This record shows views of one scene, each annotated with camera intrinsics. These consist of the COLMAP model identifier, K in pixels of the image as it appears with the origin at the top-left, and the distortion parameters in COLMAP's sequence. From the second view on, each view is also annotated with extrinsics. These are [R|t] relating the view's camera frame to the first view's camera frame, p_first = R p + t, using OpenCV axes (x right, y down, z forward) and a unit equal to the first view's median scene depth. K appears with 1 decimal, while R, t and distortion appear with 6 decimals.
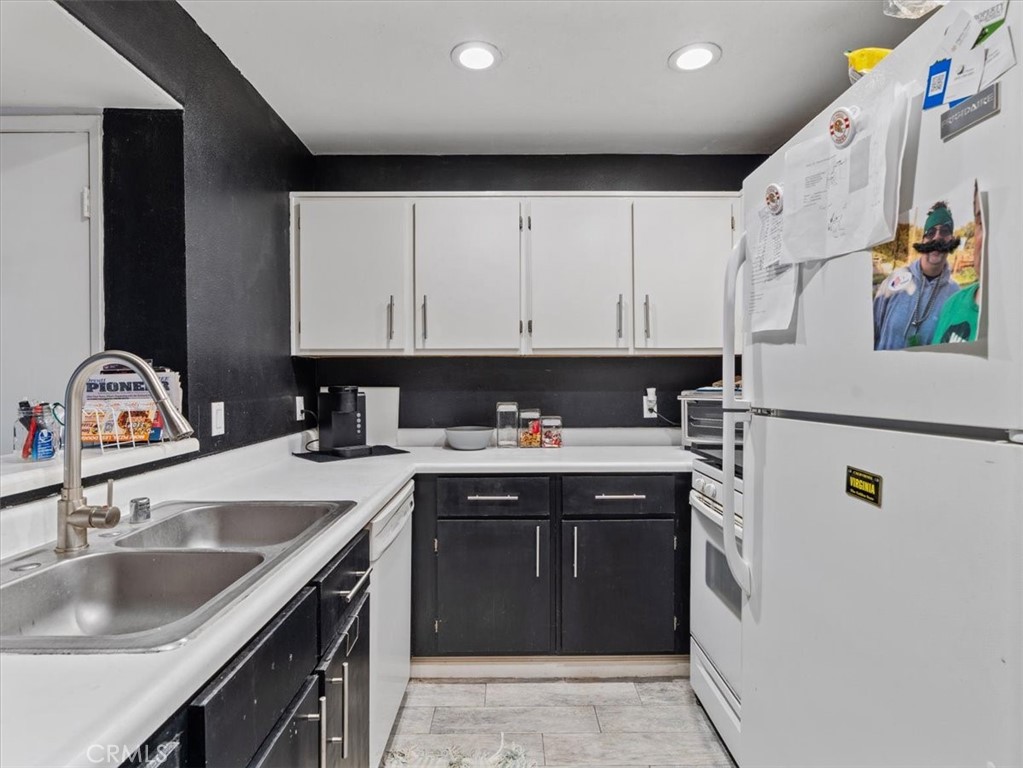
lens RADIAL K [[526.1, 0, 511.5], [0, 526.1, 384.0], [0, 0, 1]] dist [-0.004539, 0.000557]
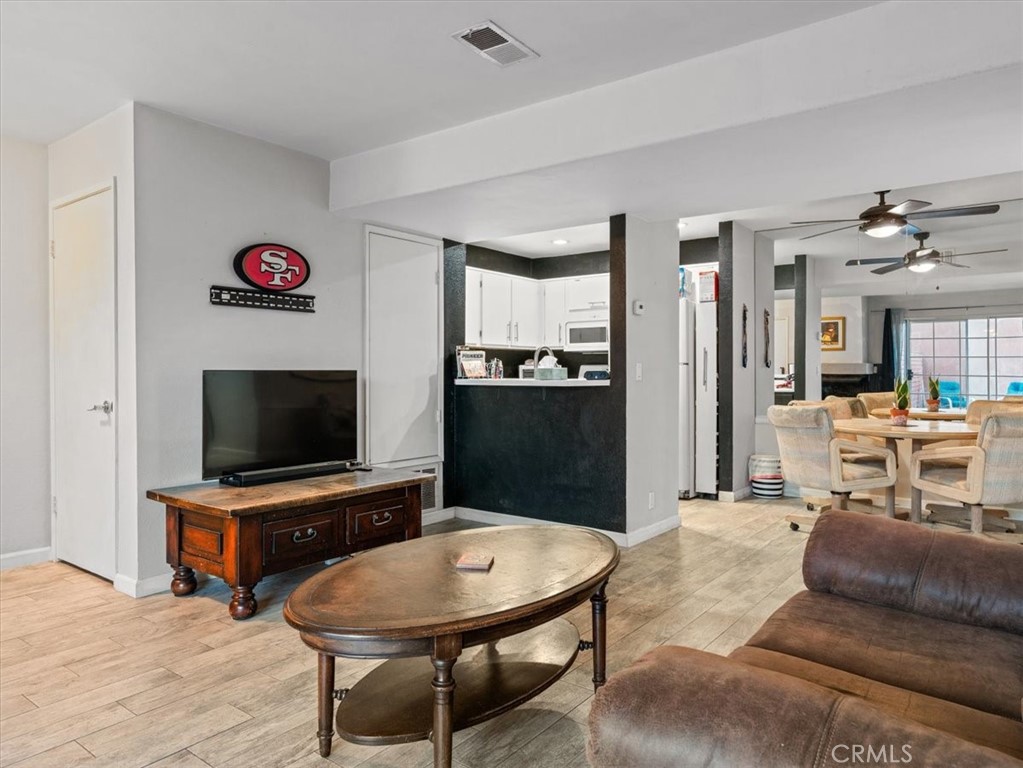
lens RADIAL K [[684.9, 0, 514.5], [0, 684.9, 371.6], [0, 0, 1]] dist [-0.001444, -0.000674]
pose [[0.603951, 0.006096, 0.796998, -2.366923], [0.006113, 0.999906, -0.012279, 0.089491], [-0.796998, 0.012288, 0.603857, -0.865209]]
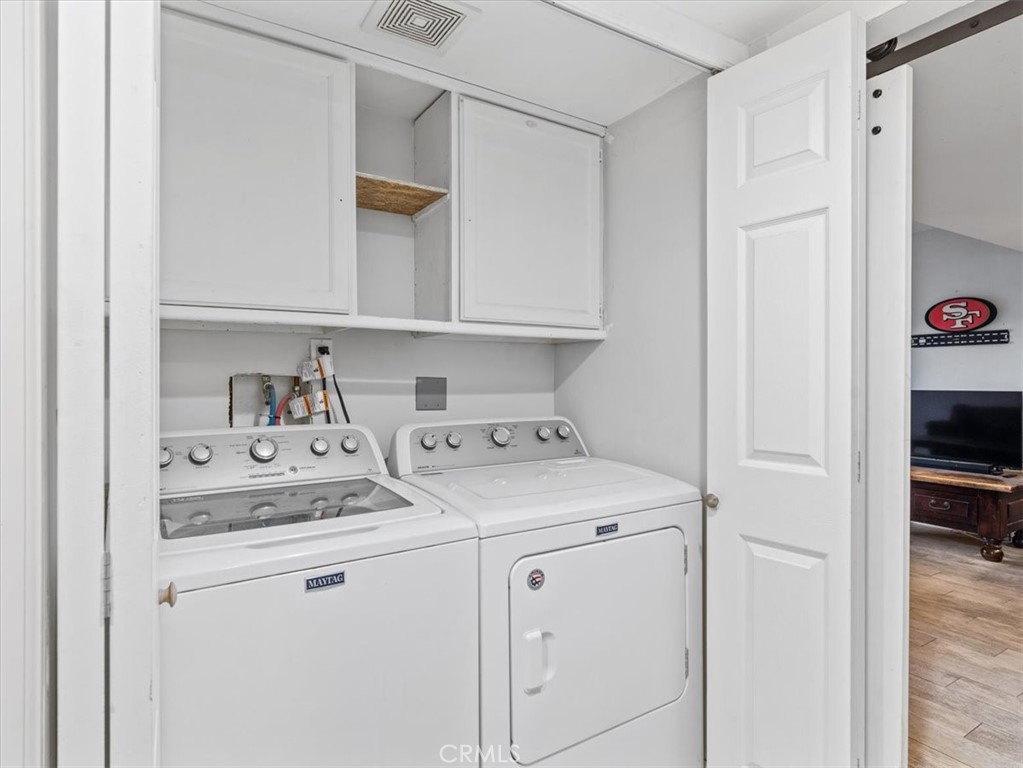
lens RADIAL K [[577.7, 0, 511.5], [0, 577.7, 384.0], [0, 0, 1]] dist [0.001871, 0.000885]
pose [[0.526186, 0.009825, -0.850313, -0.342943], [-0.008341, 0.999945, 0.006393, 0.036492], [0.850329, 0.003728, 0.526239, -1.757655]]
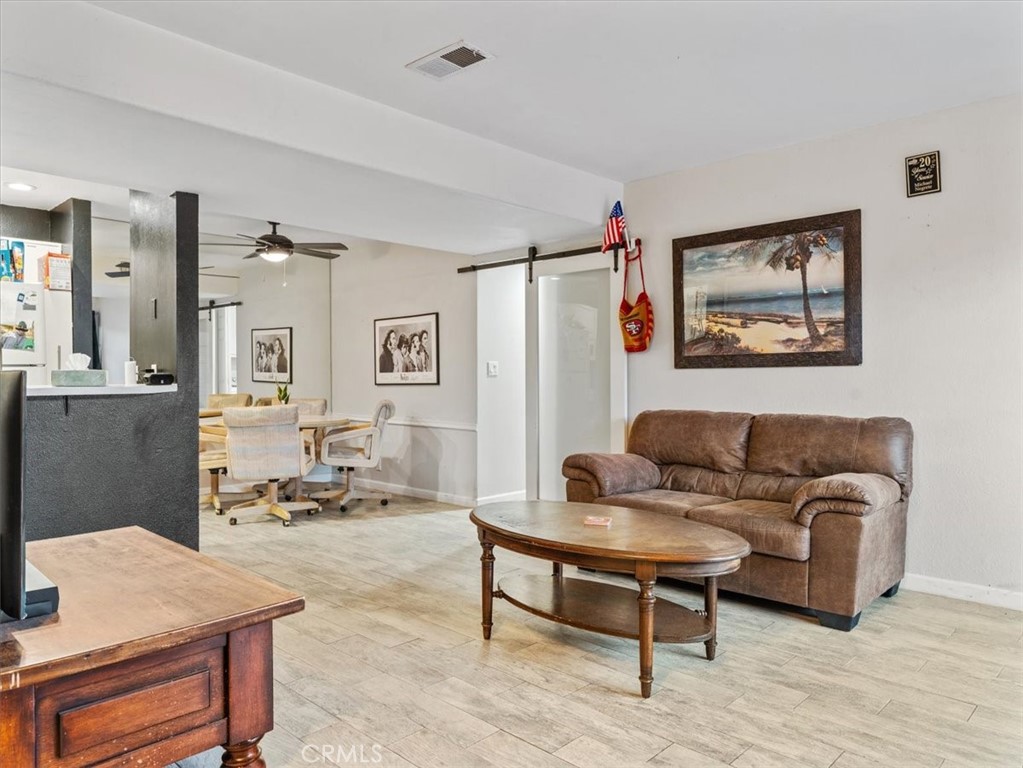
lens RADIAL K [[701.1, 0, 511.5], [0, 701.1, 384.0], [0, 0, 1]] dist [0.001404, 0.000941]
pose [[-0.720269, -0.002429, 0.693691, -2.406648], [0.013163, 0.999766, 0.017168, 0.069224], [-0.693570, 0.021497, -0.720068, 0.858902]]
